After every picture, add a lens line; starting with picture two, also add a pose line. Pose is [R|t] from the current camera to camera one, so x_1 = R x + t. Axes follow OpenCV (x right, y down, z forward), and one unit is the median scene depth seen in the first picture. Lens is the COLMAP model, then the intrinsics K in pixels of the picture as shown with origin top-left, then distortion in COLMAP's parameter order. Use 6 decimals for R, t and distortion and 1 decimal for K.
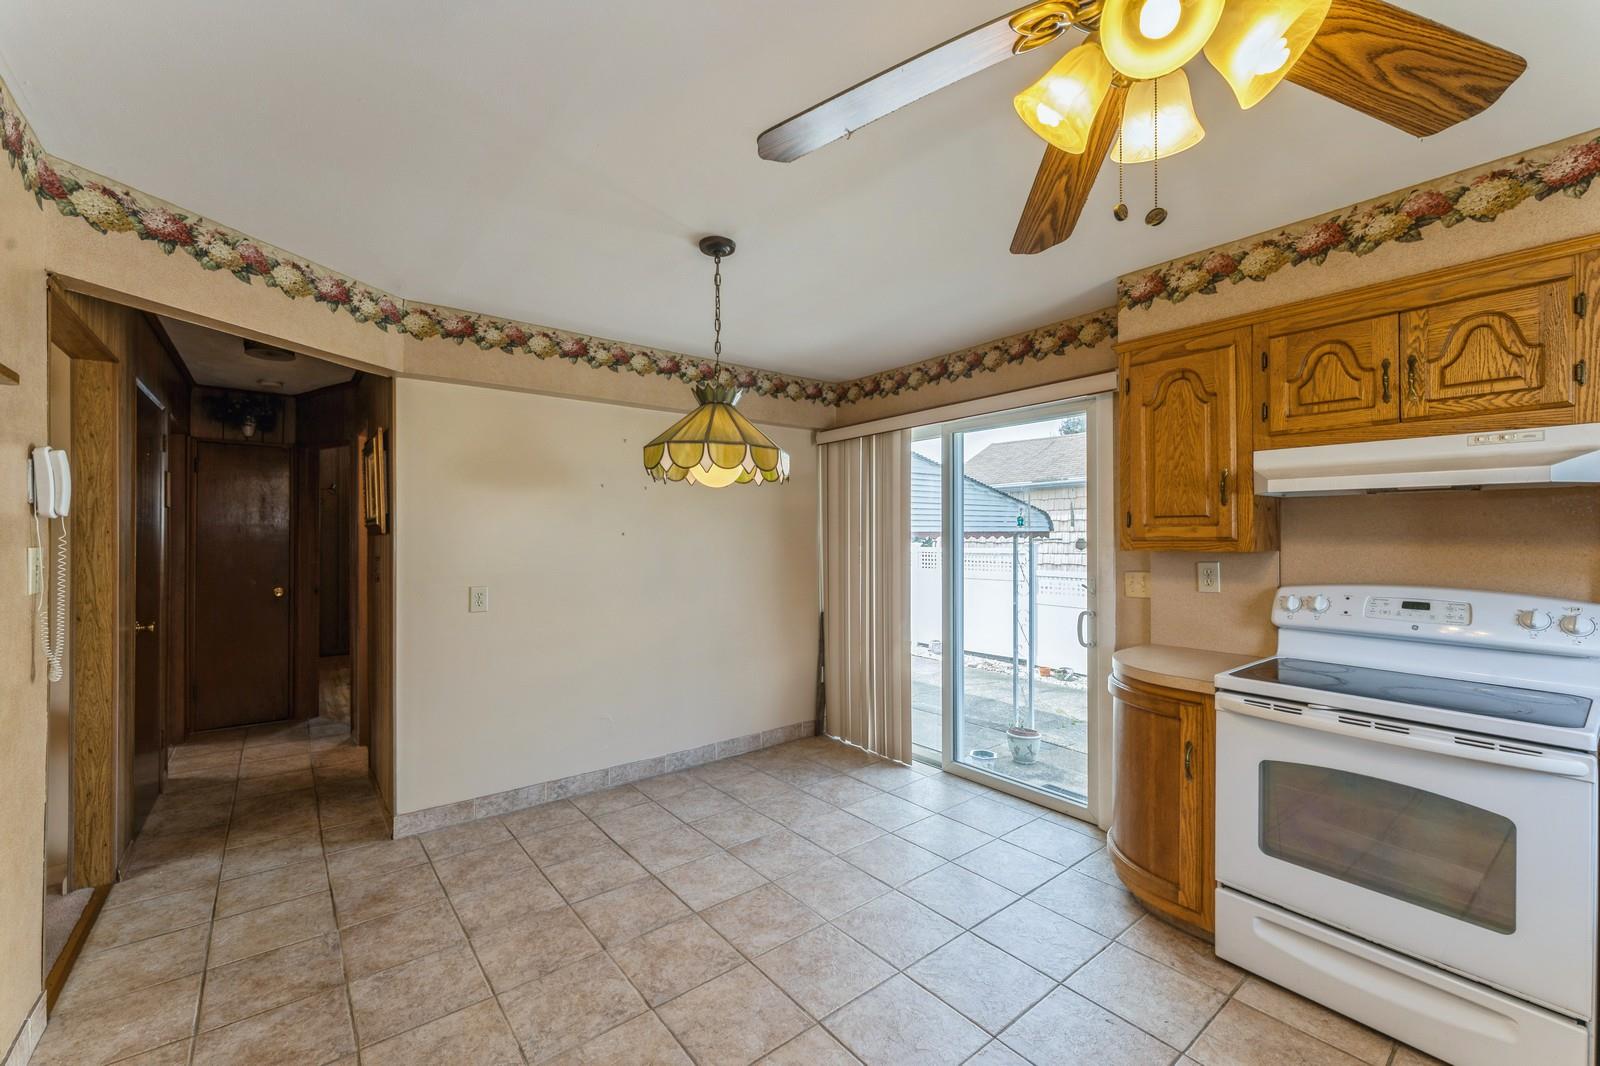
lens RADIAL K [[643.9, 0, 800.0], [0, 643.9, 533.0], [0, 0, 1]] dist [0.000569, 0.000071]
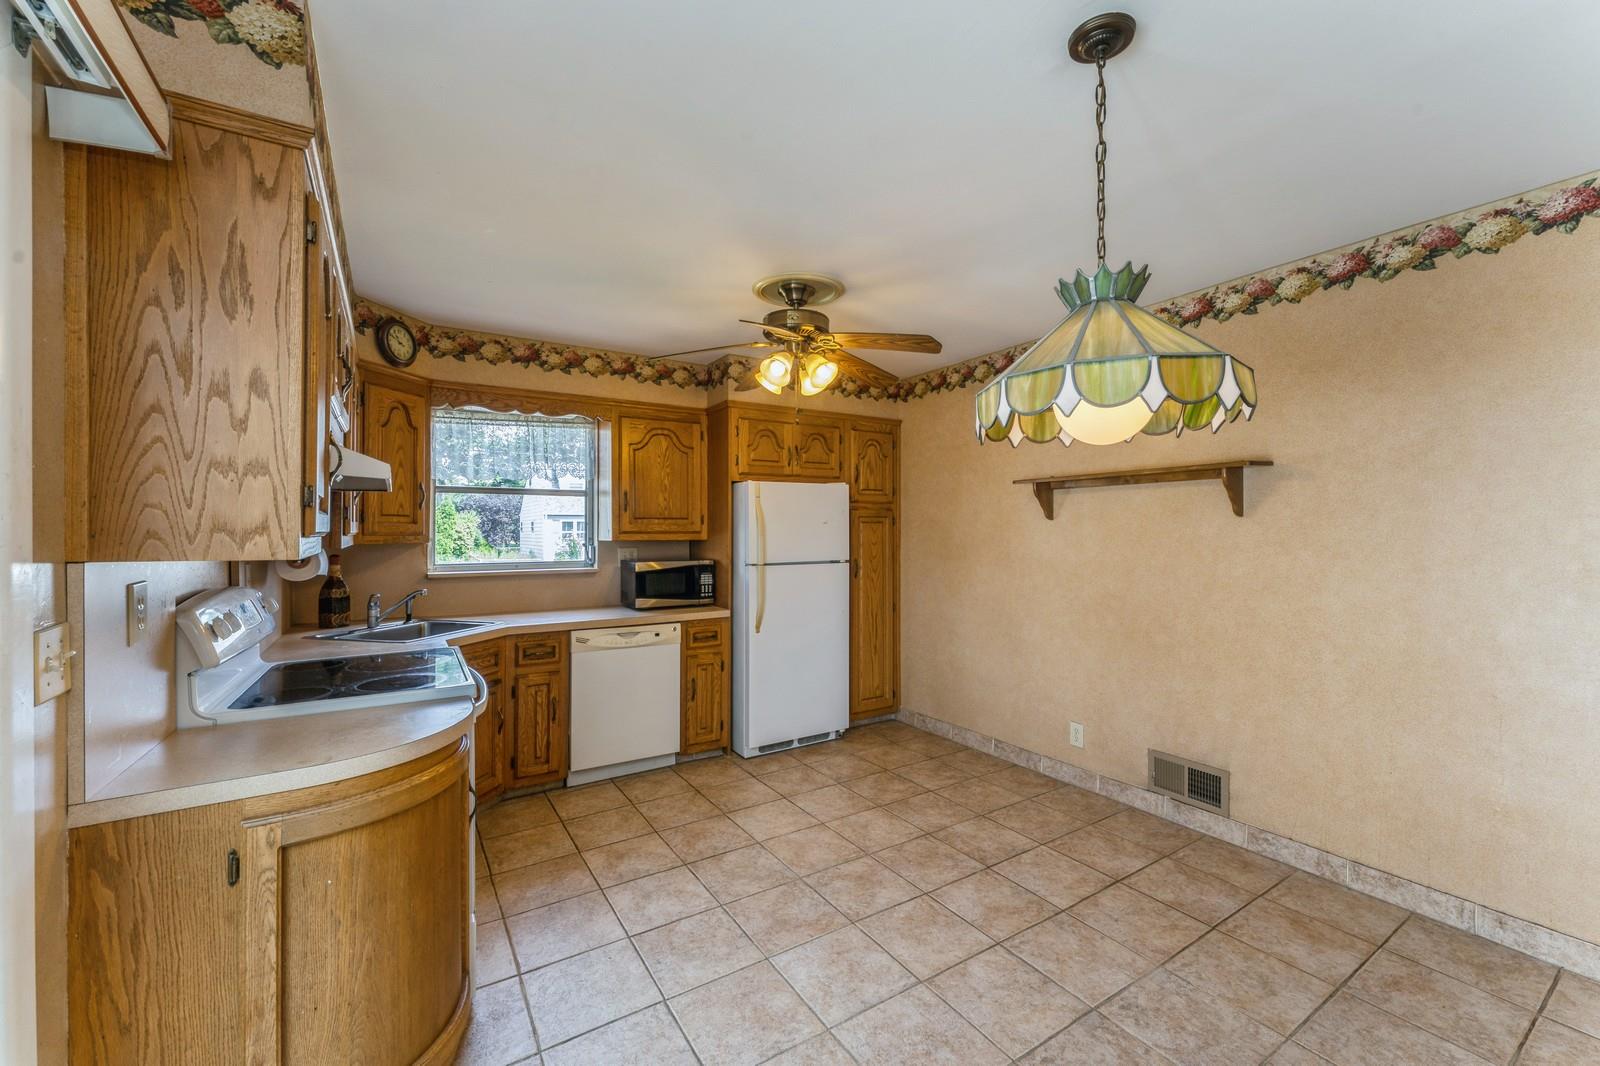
lens RADIAL K [[646.5, 0, 792.8], [0, 646.5, 534.8], [0, 0, 1]] dist [0.003393, 0.000215]
pose [[-0.990869, -0.004243, 0.134759, 0.075600], [-0.004395, 0.999990, -0.000833, 0.009747], [-0.134754, -0.001418, -0.990878, 1.613454]]
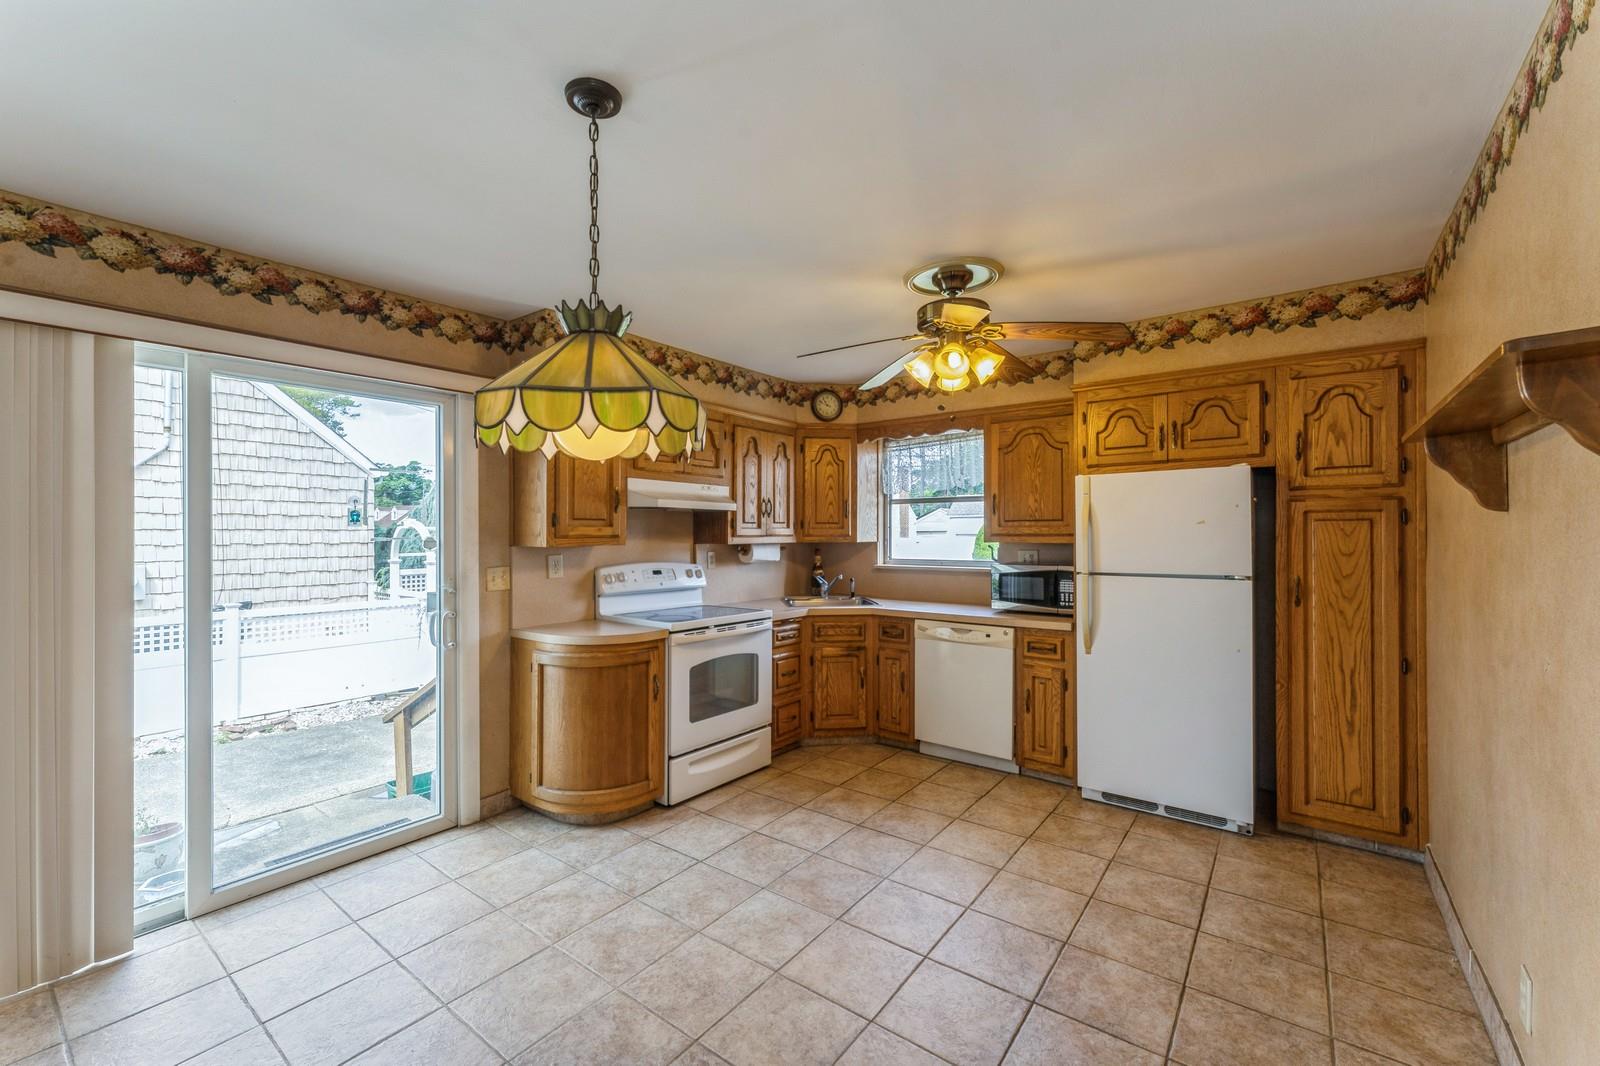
lens RADIAL K [[646.5, 0, 792.8], [0, 646.5, 534.8], [0, 0, 1]] dist [0.003393, 0.000215]
pose [[-0.225286, -0.007481, 0.974264, -0.819298], [-0.004259, 0.999969, 0.006693, -0.005235], [-0.974283, -0.002642, -0.225311, 0.940784]]
